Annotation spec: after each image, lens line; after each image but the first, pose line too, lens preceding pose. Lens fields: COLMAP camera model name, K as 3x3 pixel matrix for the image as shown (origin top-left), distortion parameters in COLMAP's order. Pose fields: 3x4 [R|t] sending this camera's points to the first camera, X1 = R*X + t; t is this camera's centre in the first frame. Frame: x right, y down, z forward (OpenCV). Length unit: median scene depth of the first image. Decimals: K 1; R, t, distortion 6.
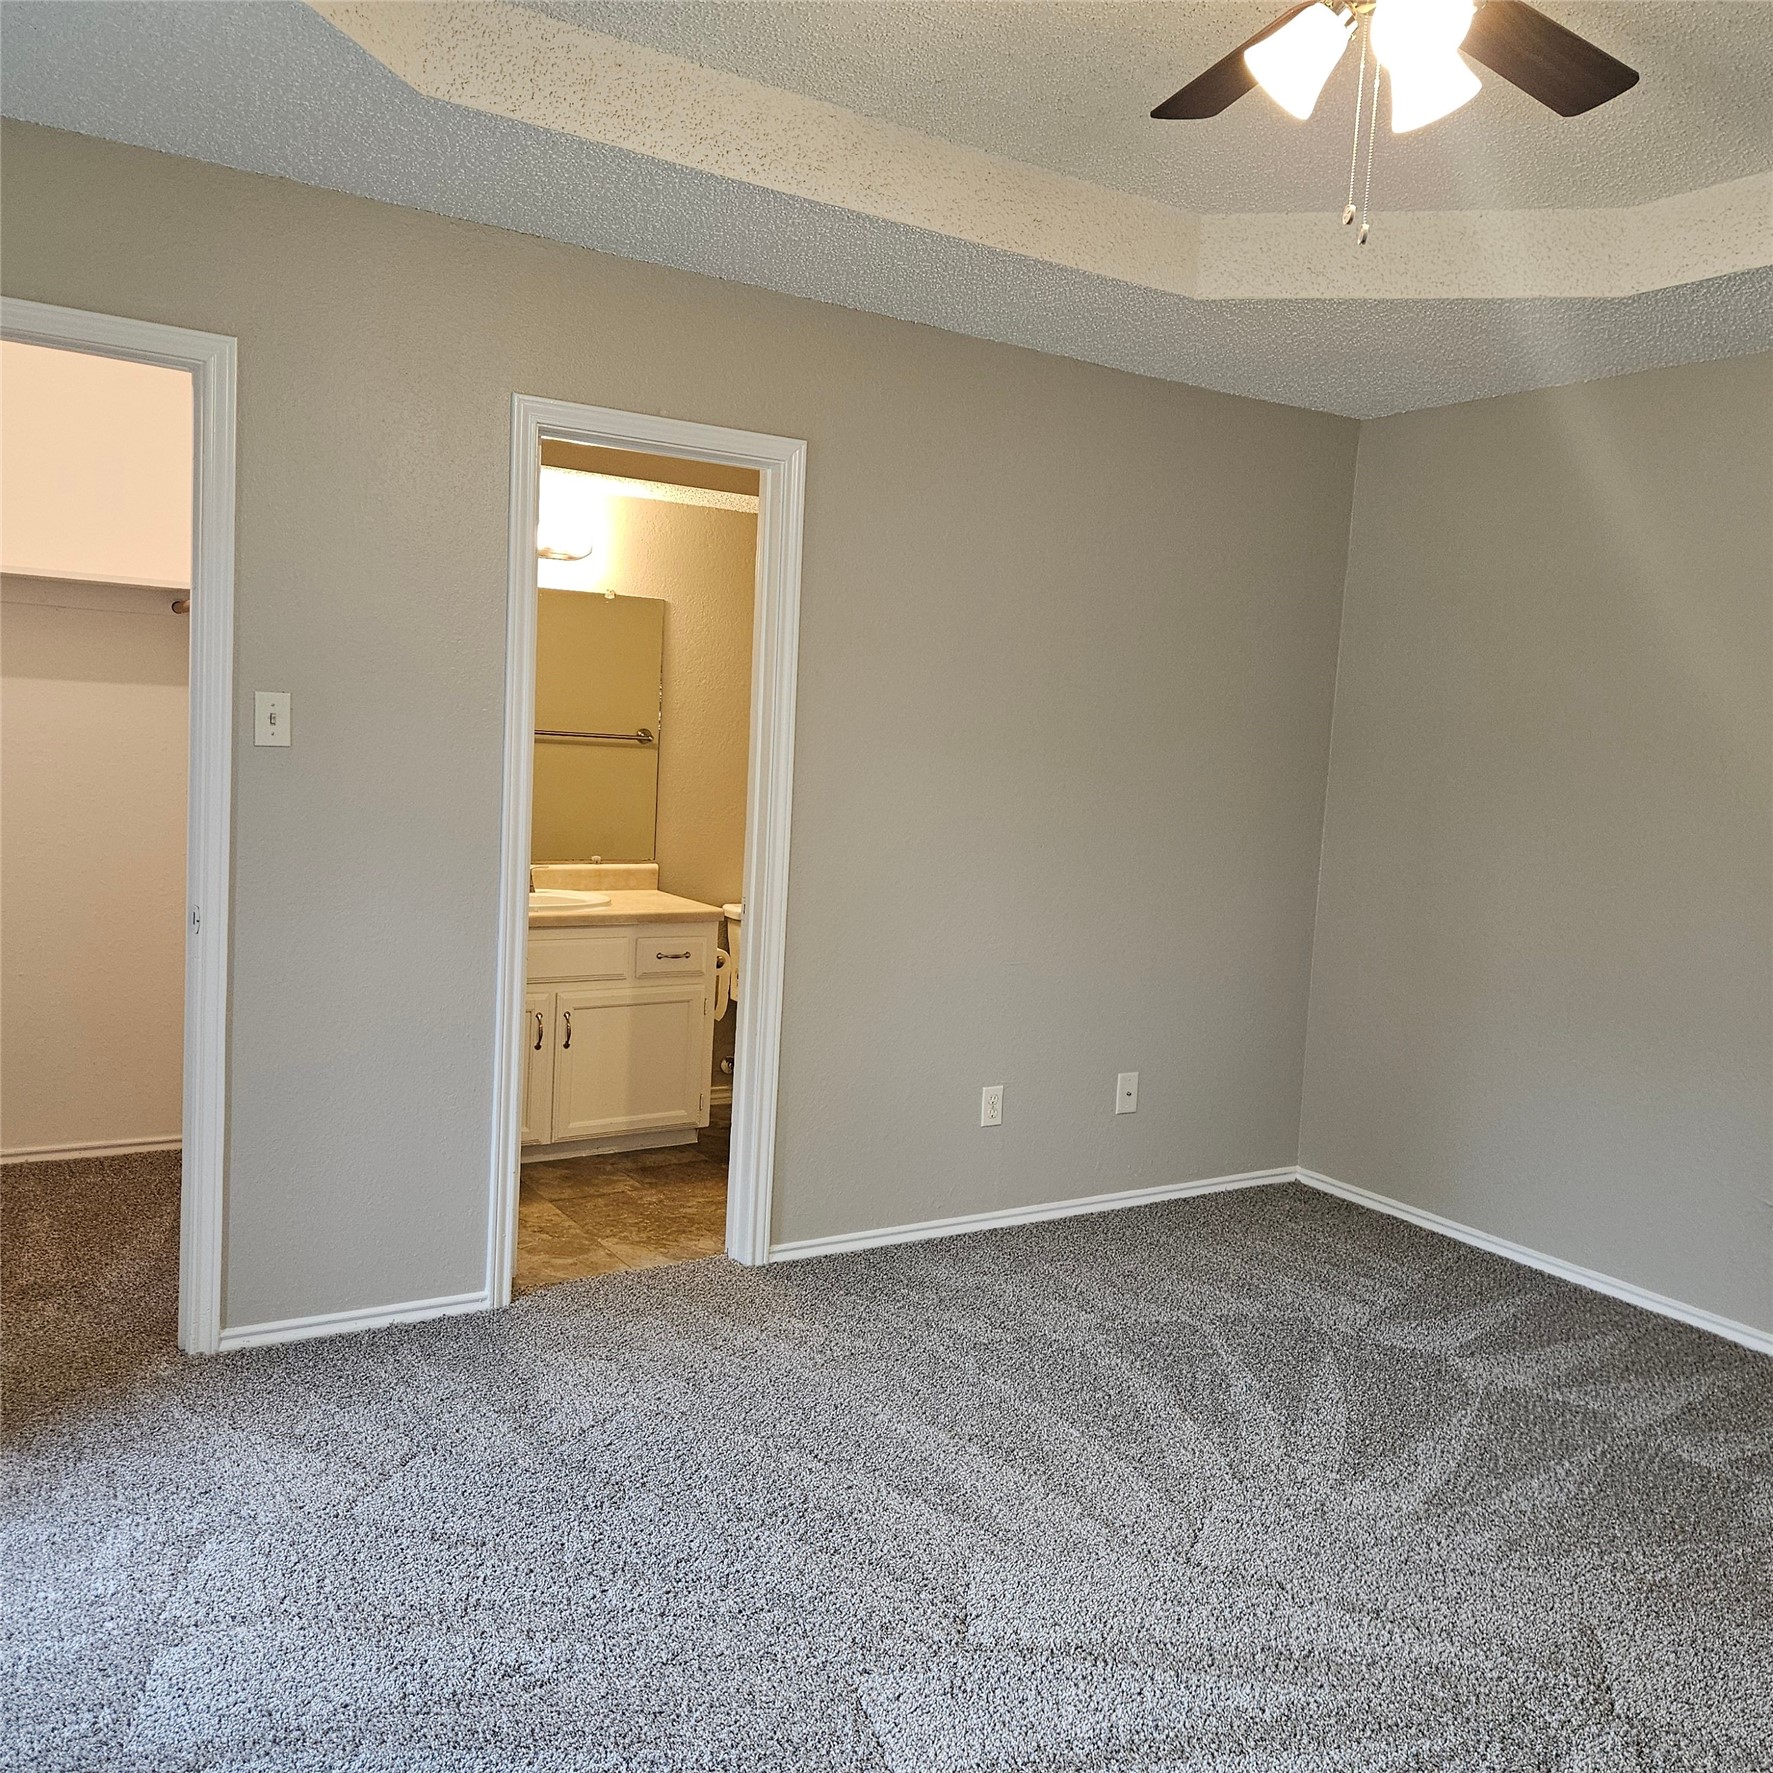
lens RADIAL K [[1579.6, 0, 884.2], [0, 1579.6, 879.8], [0, 0, 1]] dist [0.074650, -0.062455]
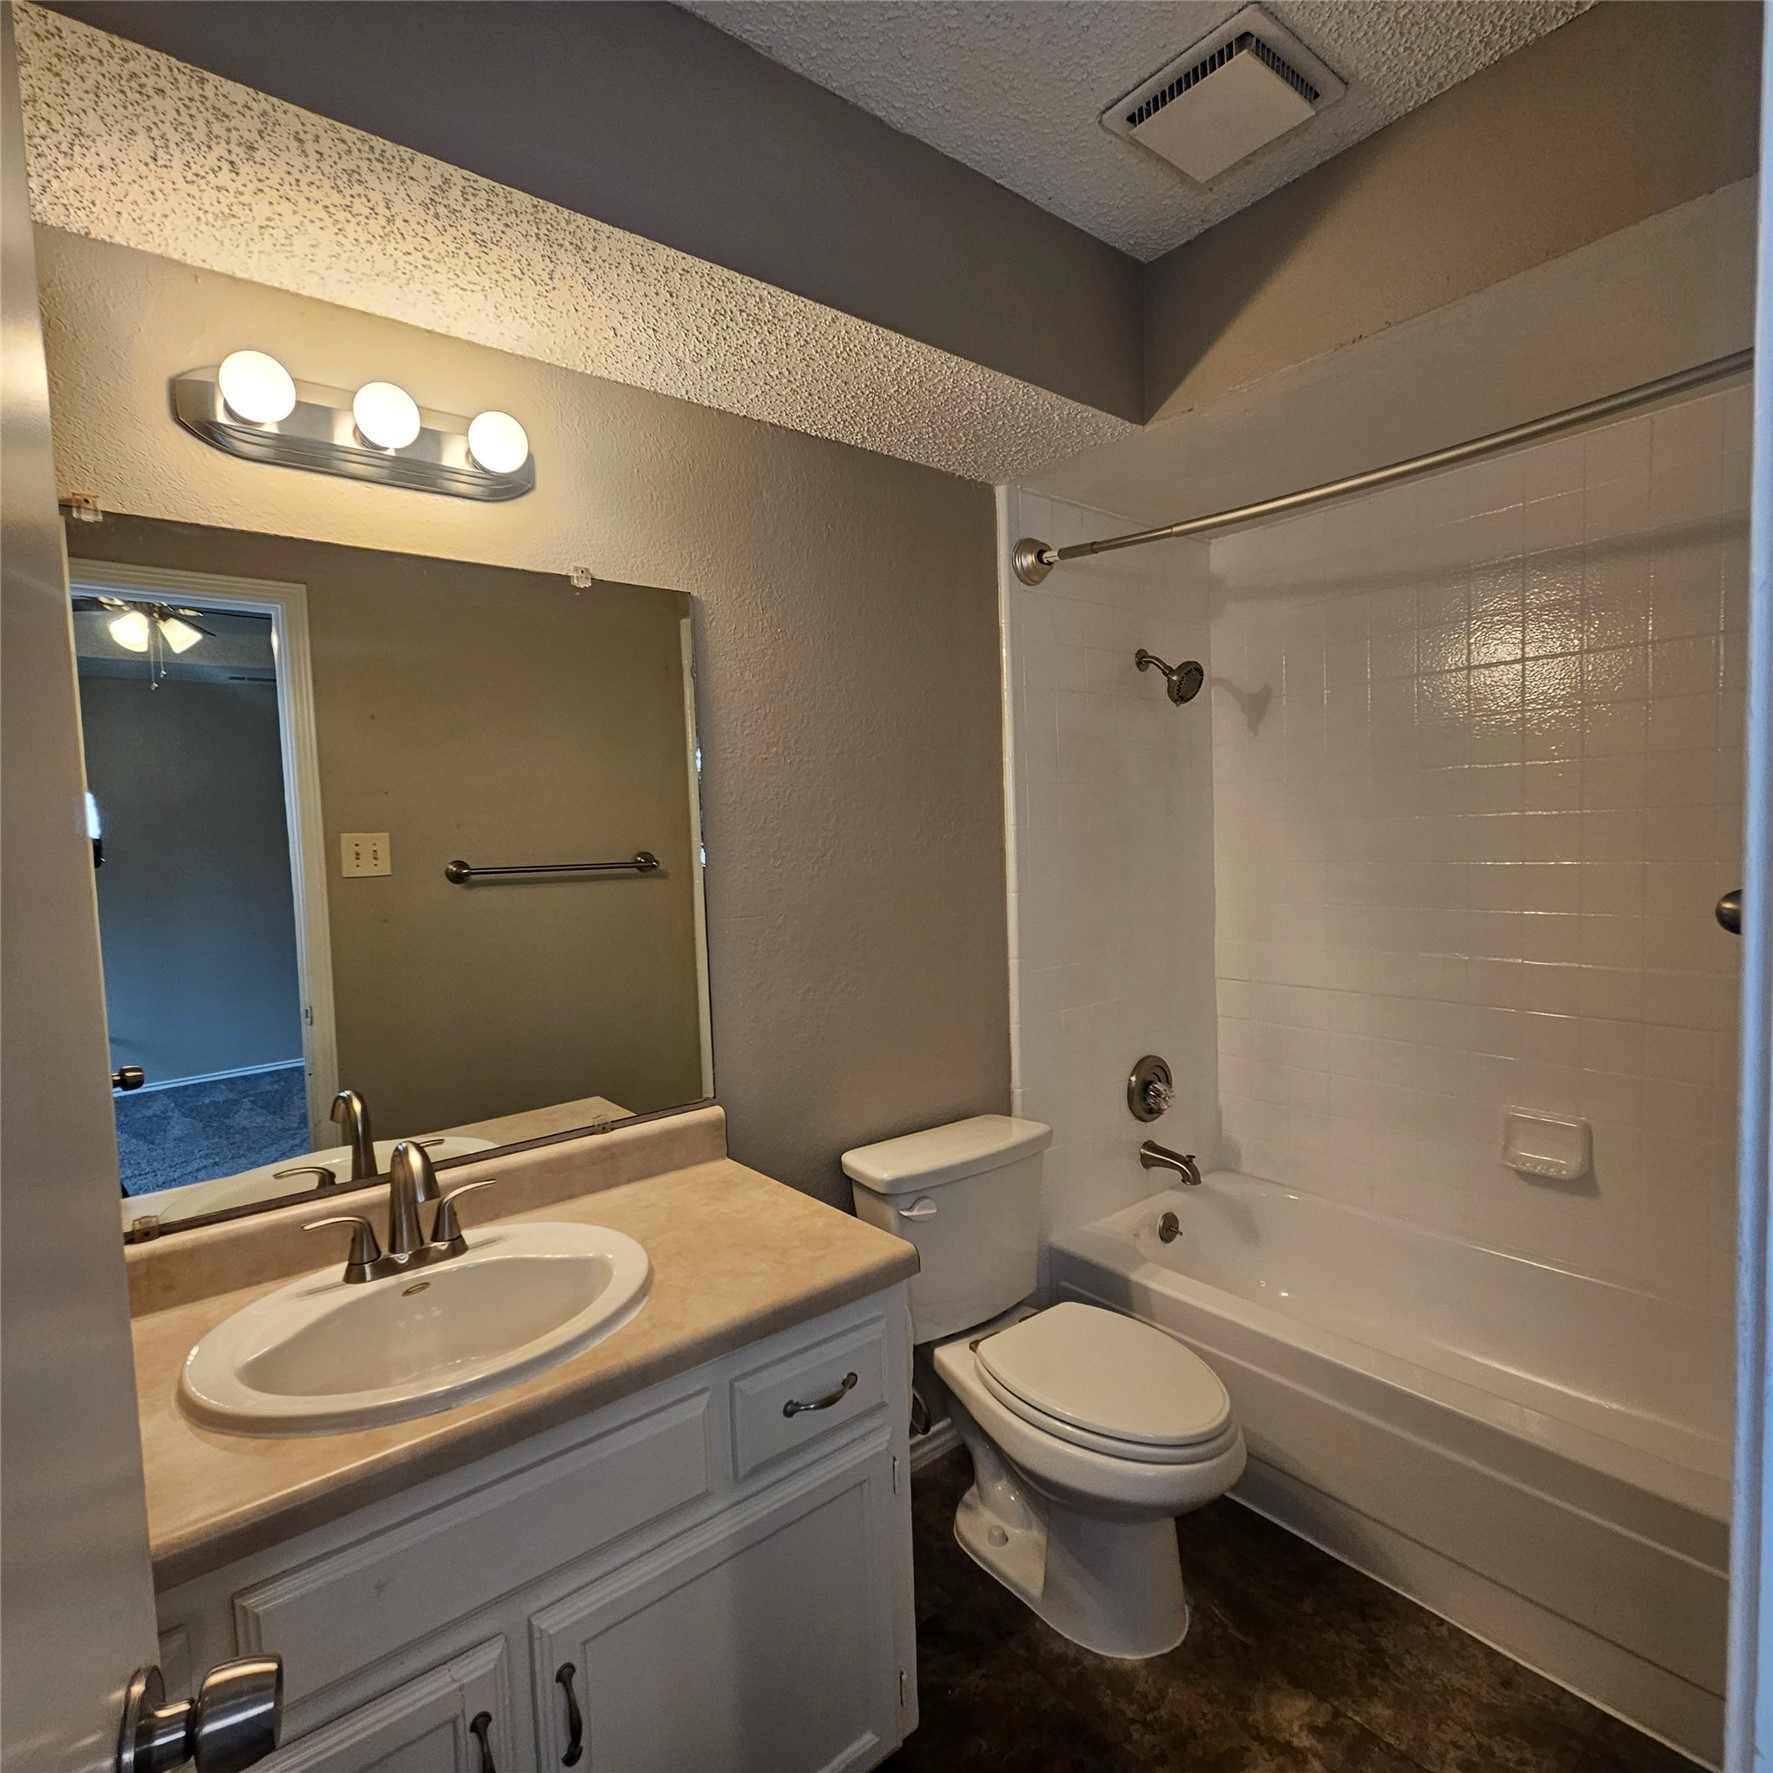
lens RADIAL K [[967.9, 0, 889.1], [0, 967.9, 891.5], [0, 0, 1]] dist [0.002690, -0.001127]
pose [[0.987433, -0.099225, 0.123008, -0.133968], [0.103636, 0.994164, -0.029972, -0.072019], [-0.119316, 0.042343, 0.991953, 0.746206]]
